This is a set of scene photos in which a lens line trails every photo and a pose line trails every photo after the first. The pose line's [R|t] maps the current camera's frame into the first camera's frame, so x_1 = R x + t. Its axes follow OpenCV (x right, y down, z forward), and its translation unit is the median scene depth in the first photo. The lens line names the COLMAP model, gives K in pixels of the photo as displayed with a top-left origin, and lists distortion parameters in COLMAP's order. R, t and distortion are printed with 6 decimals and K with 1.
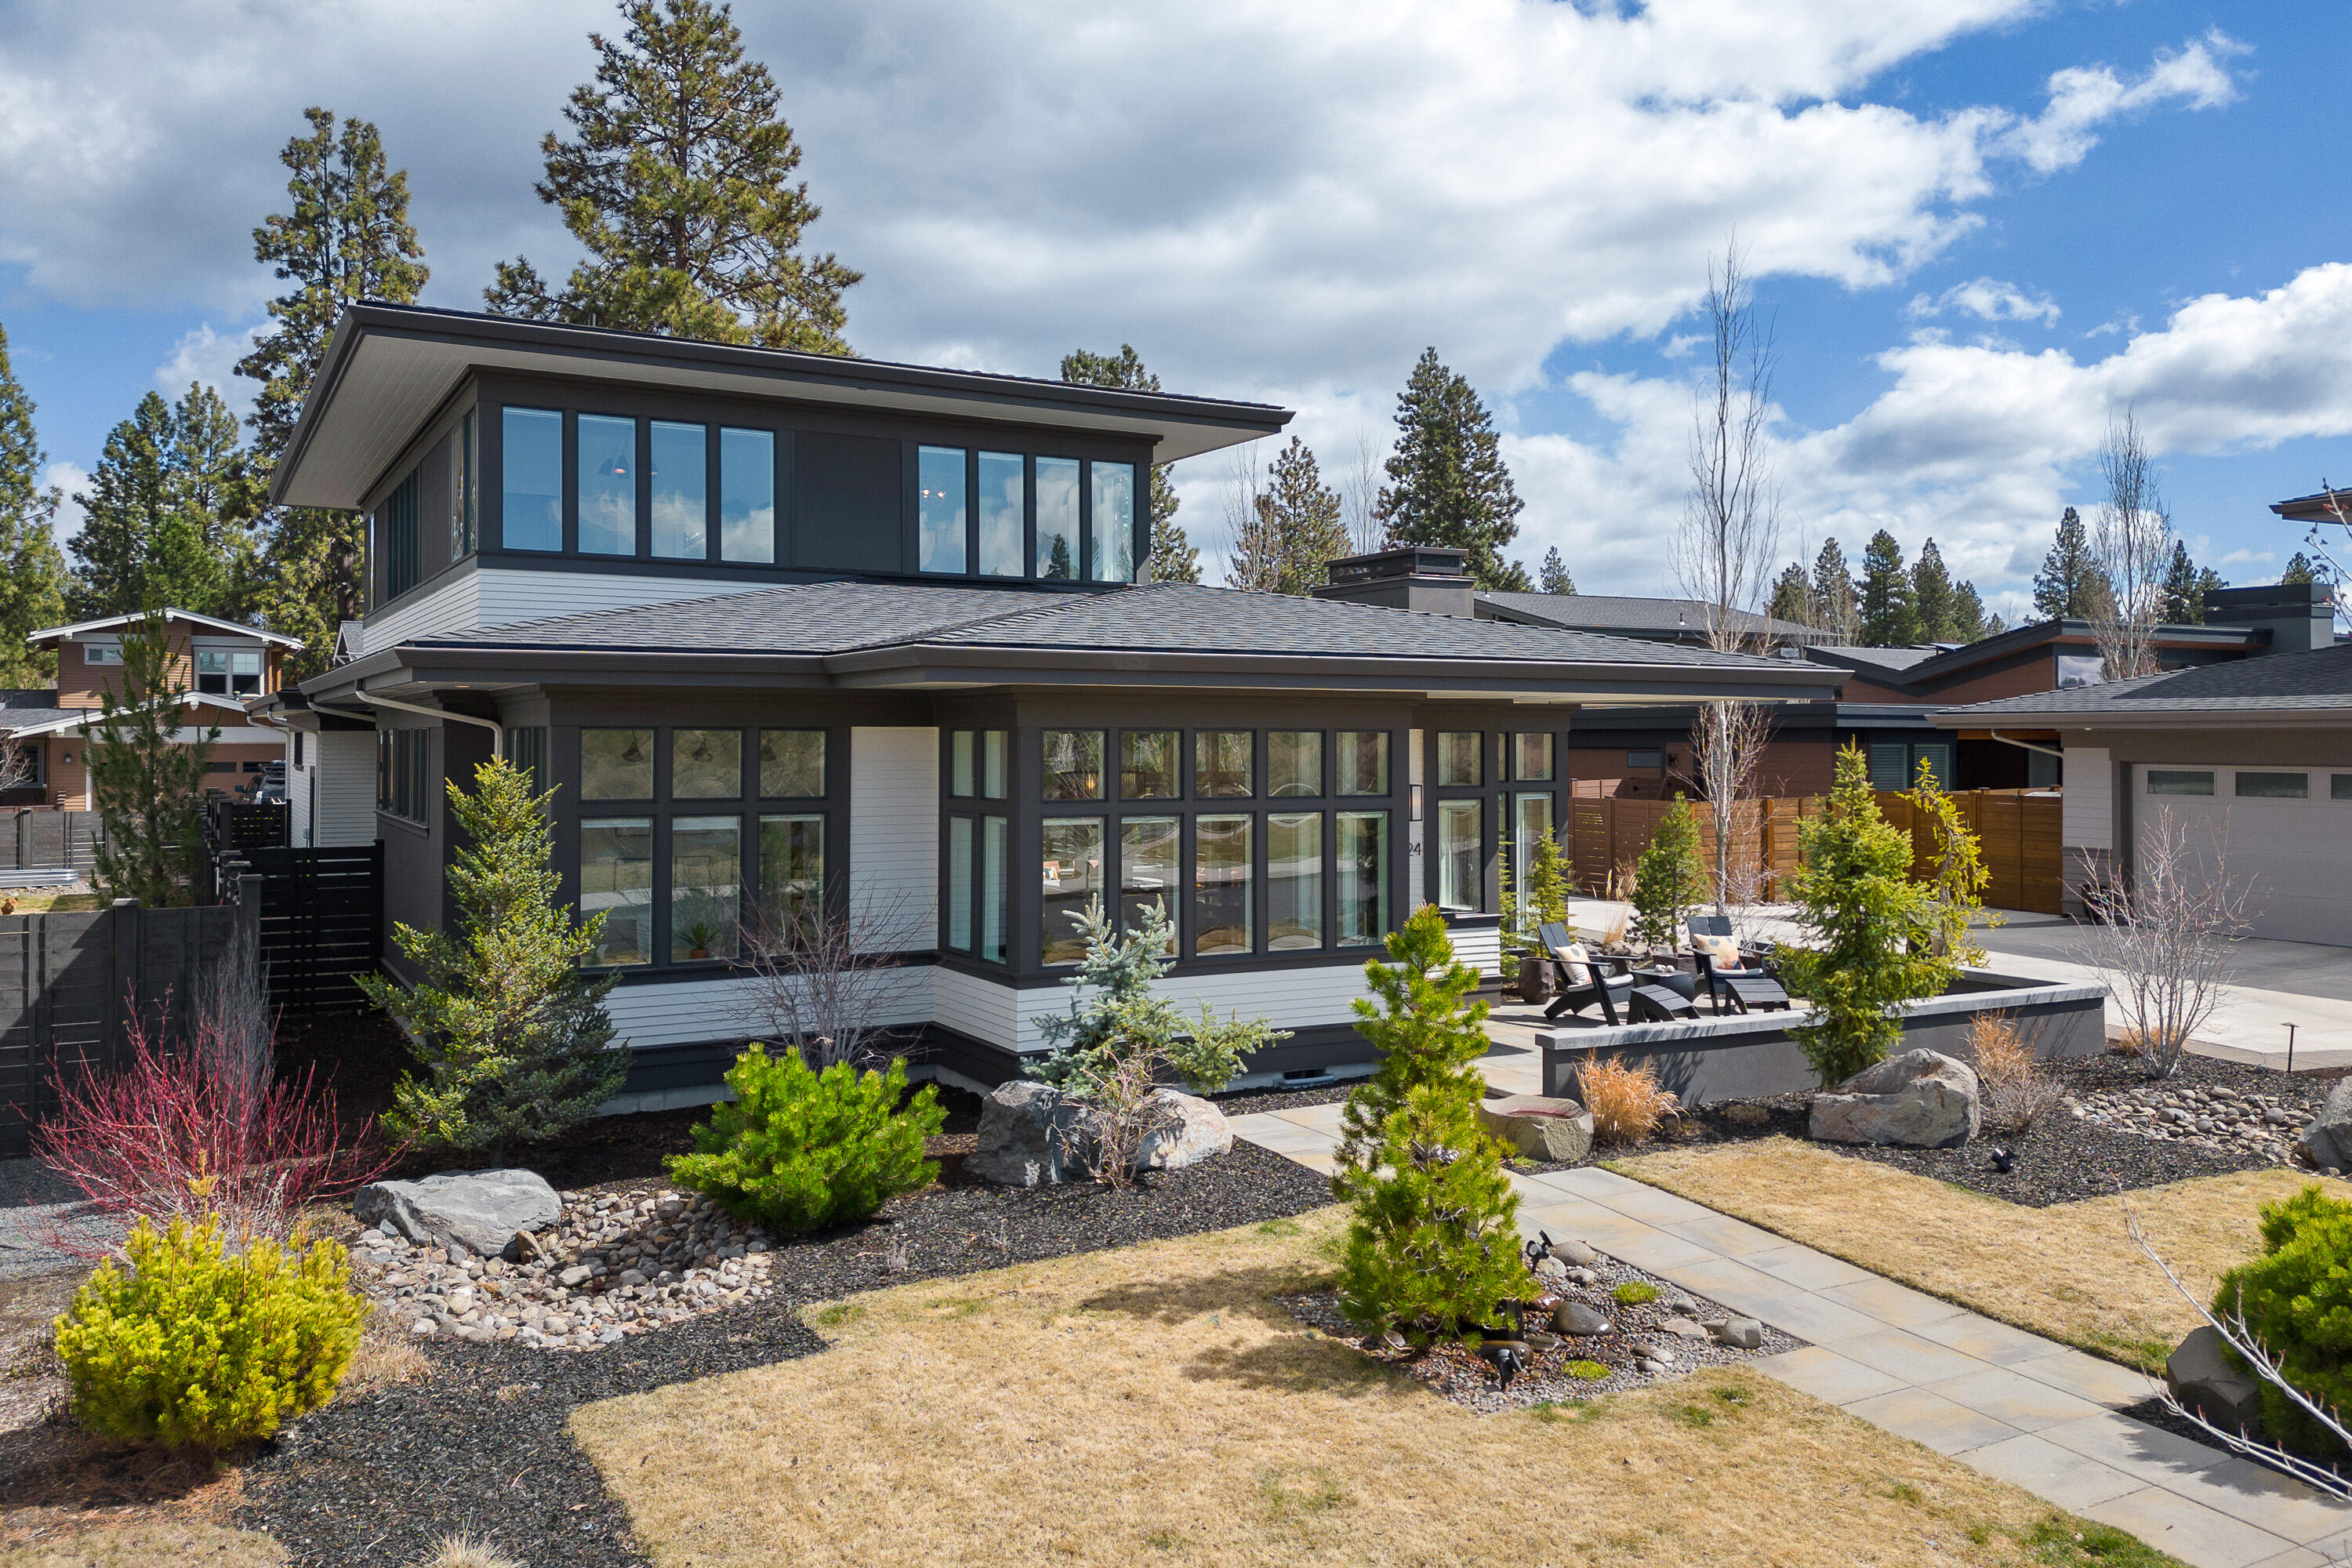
lens RADIAL K [[1656.0, 0, 1165.2], [0, 1656.0, 671.1], [0, 0, 1]] dist [0.081027, -0.054999]
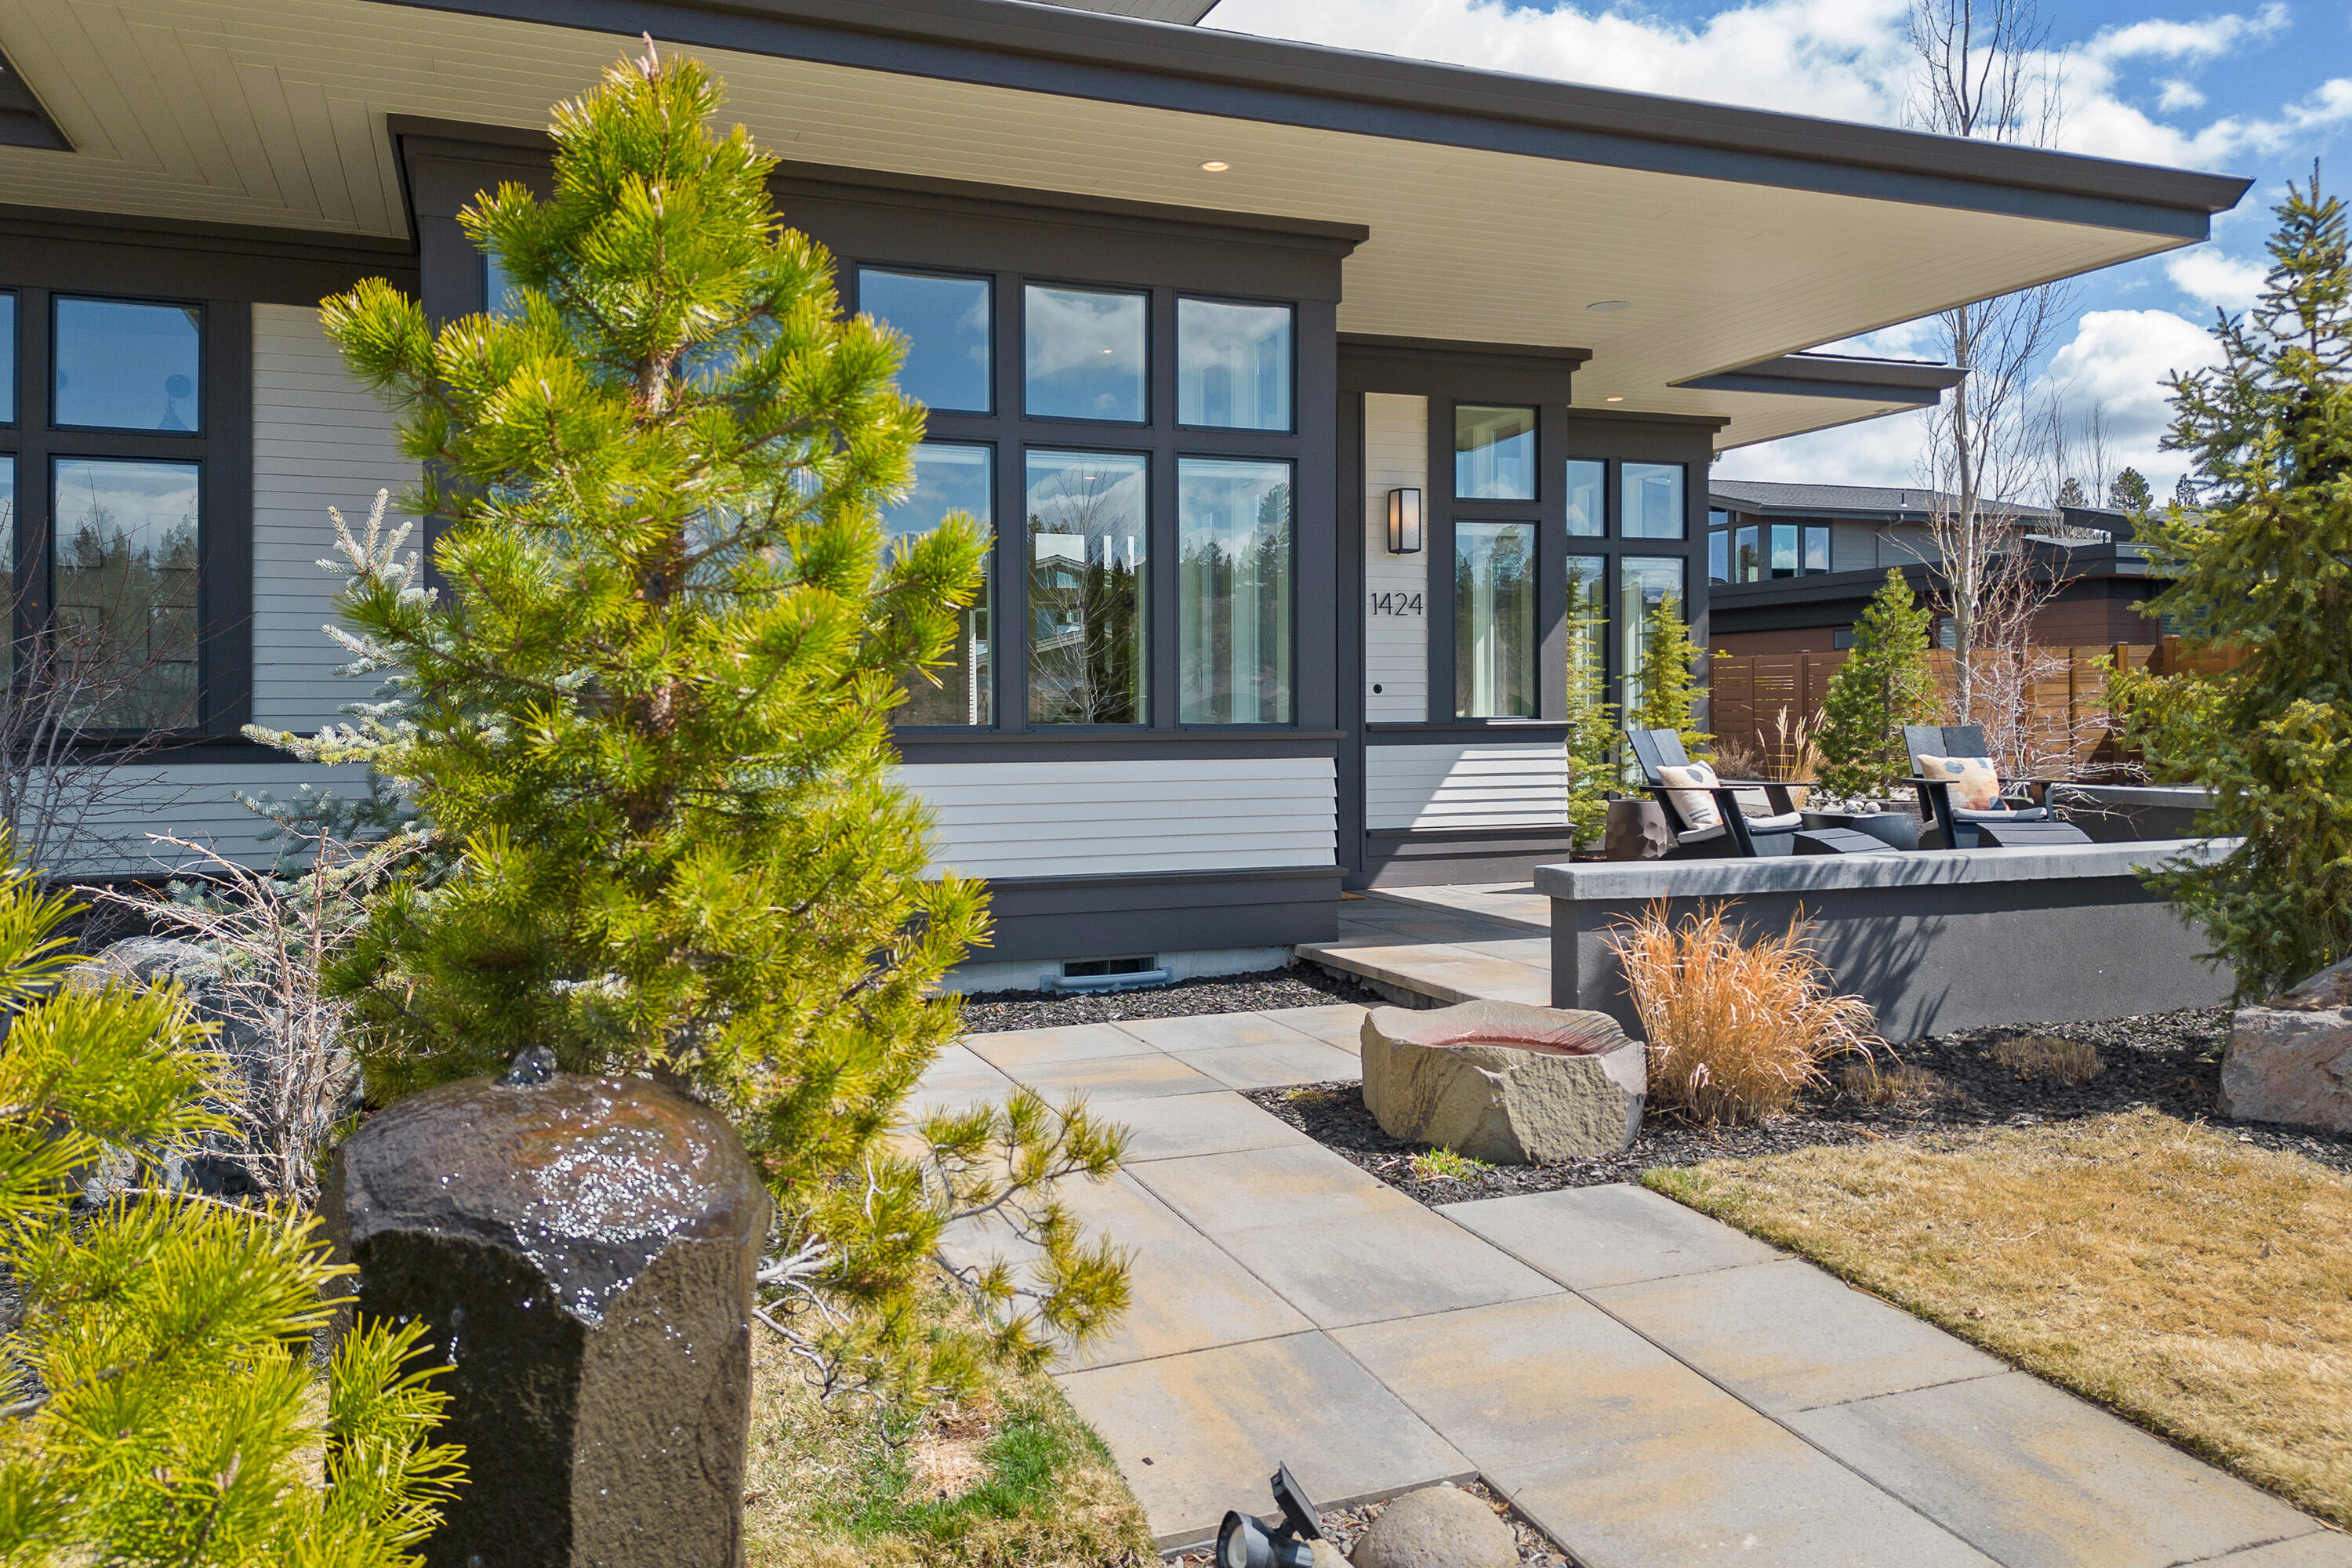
lens RADIAL K [[1656.0, 0, 1165.2], [0, 1656.0, 671.1], [0, 0, 1]] dist [0.081027, -0.054999]
pose [[0.993367, -0.007751, -0.114723, 0.173570], [0.010962, 0.999565, 0.027389, 0.150942], [0.114460, -0.028465, 0.993020, 0.548580]]
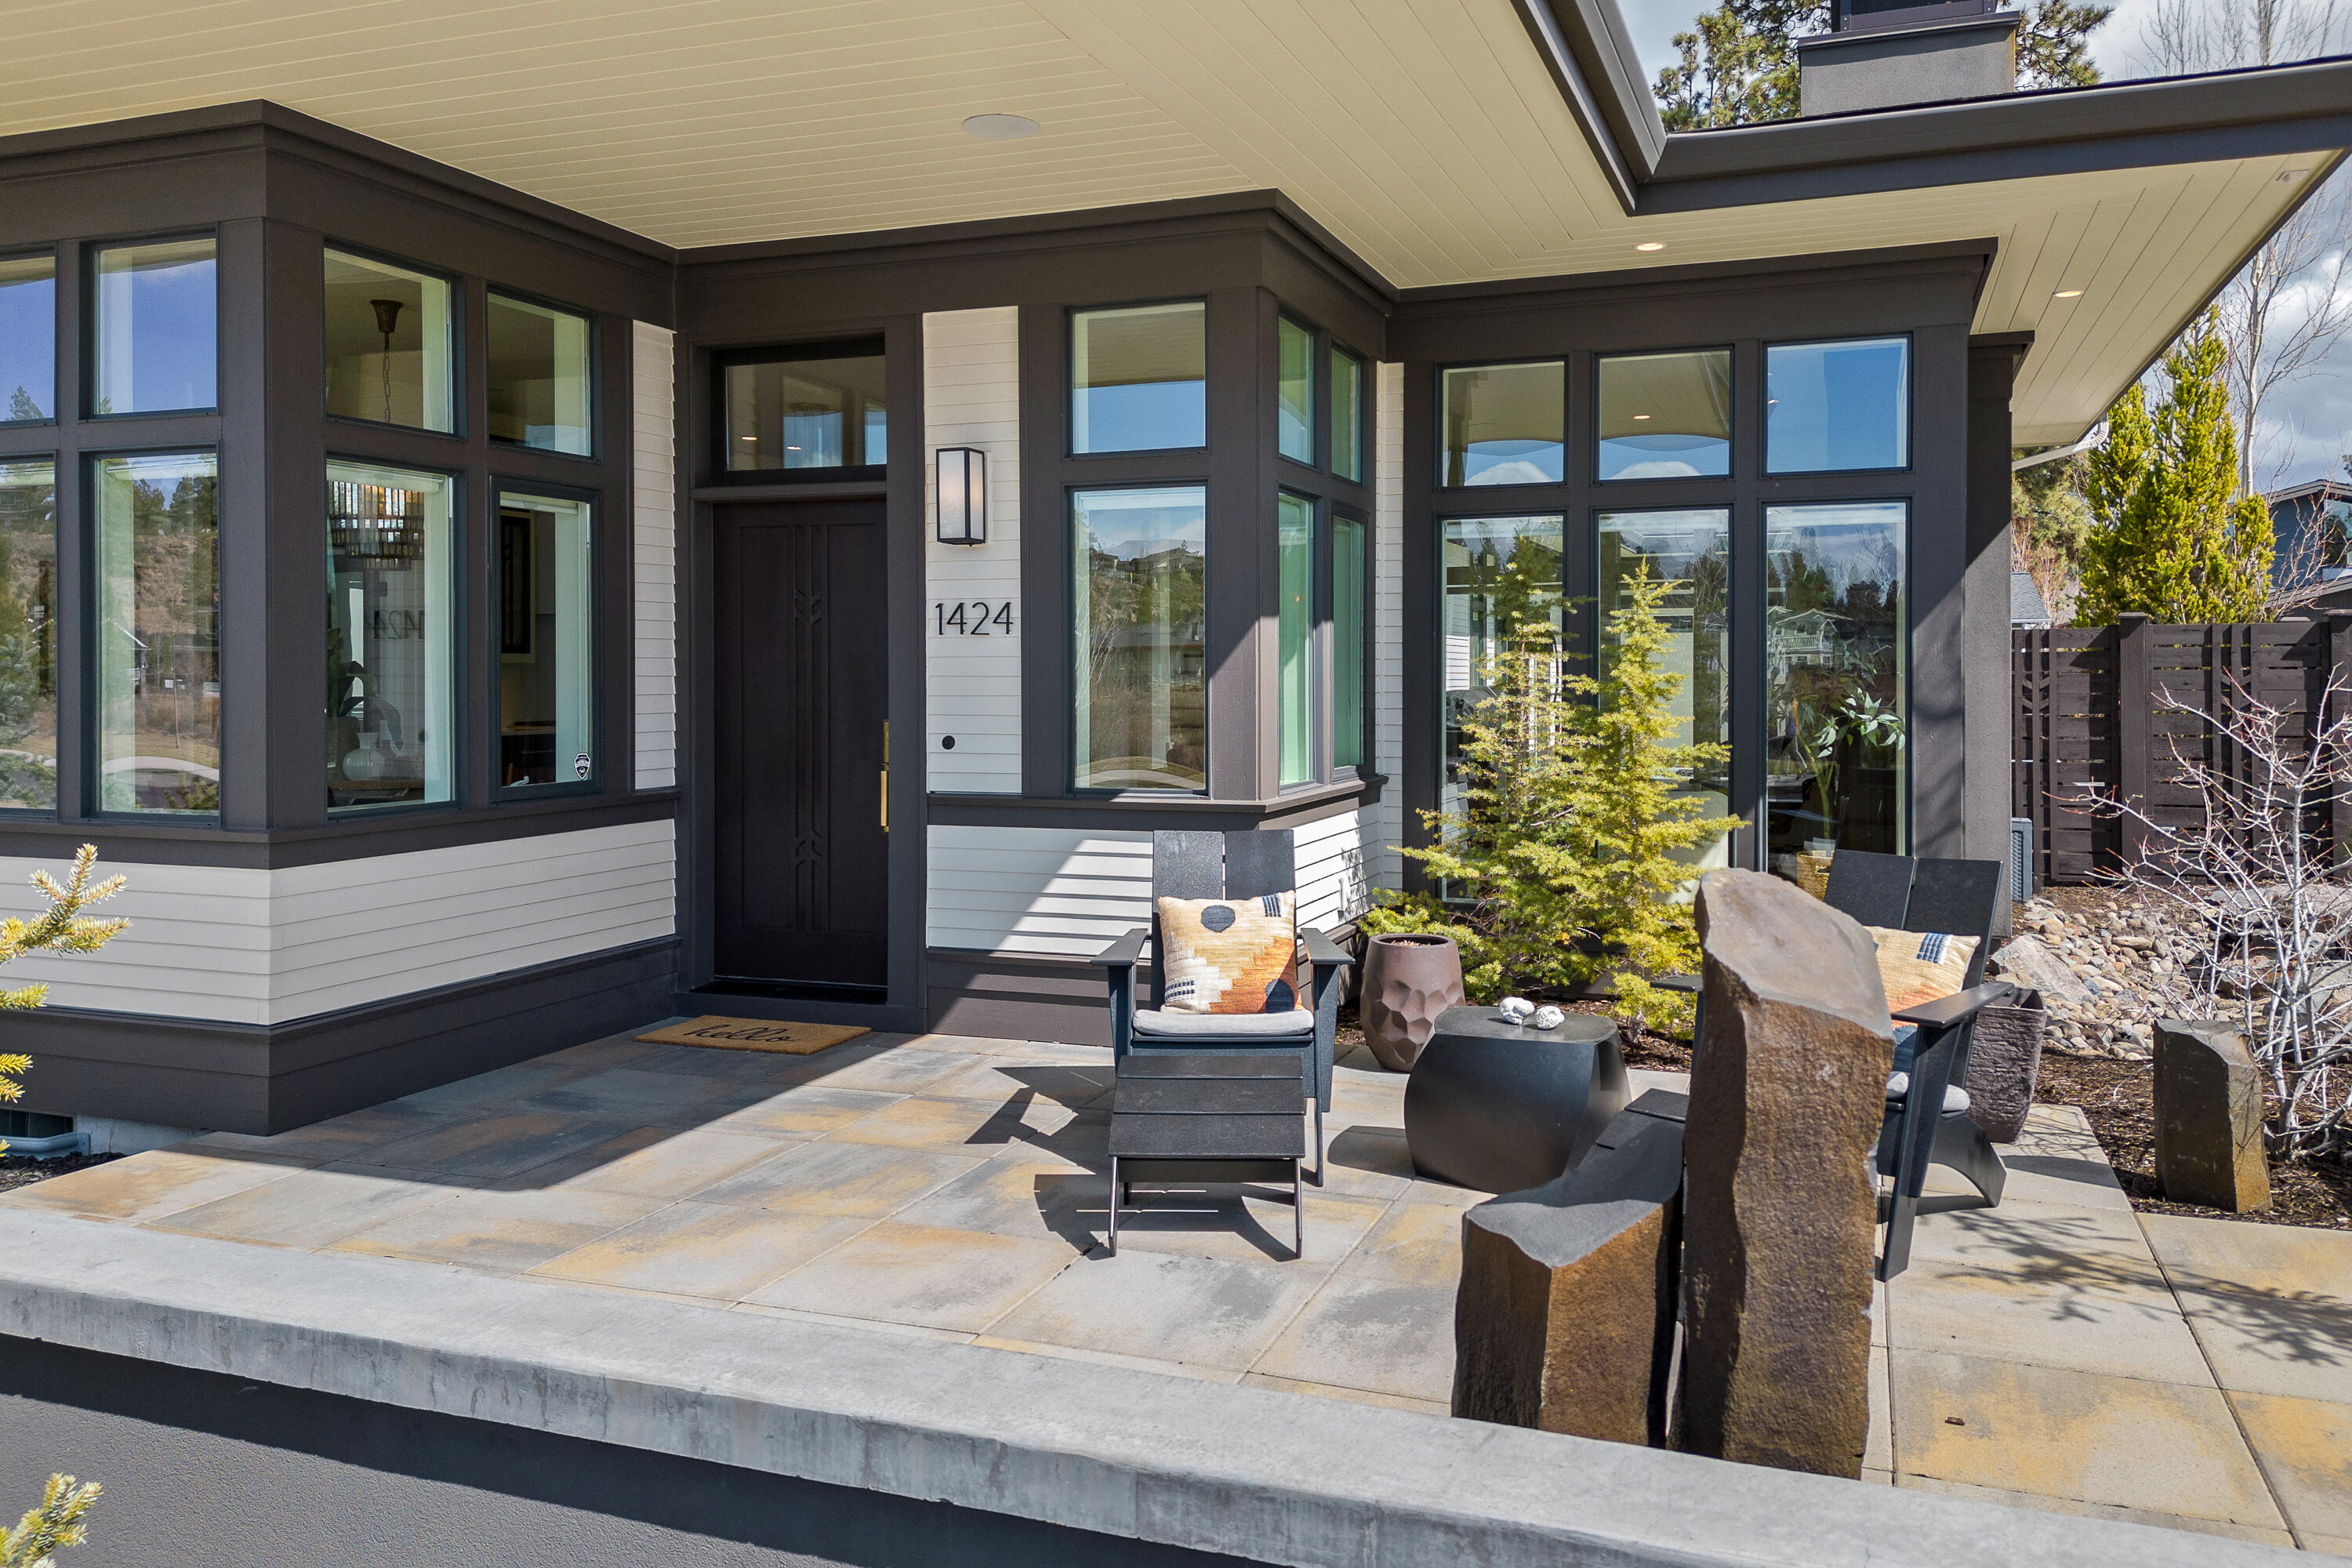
lens RADIAL K [[1629.2, 0, 1244.7], [0, 1629.2, 640.4], [0, 0, 1]] dist [0.099595, 0.001944]
pose [[0.684817, -0.011162, -0.728629, 0.622050], [0.033121, 0.999326, 0.015820, 0.143746], [0.727962, -0.034966, 0.684726, 1.030079]]
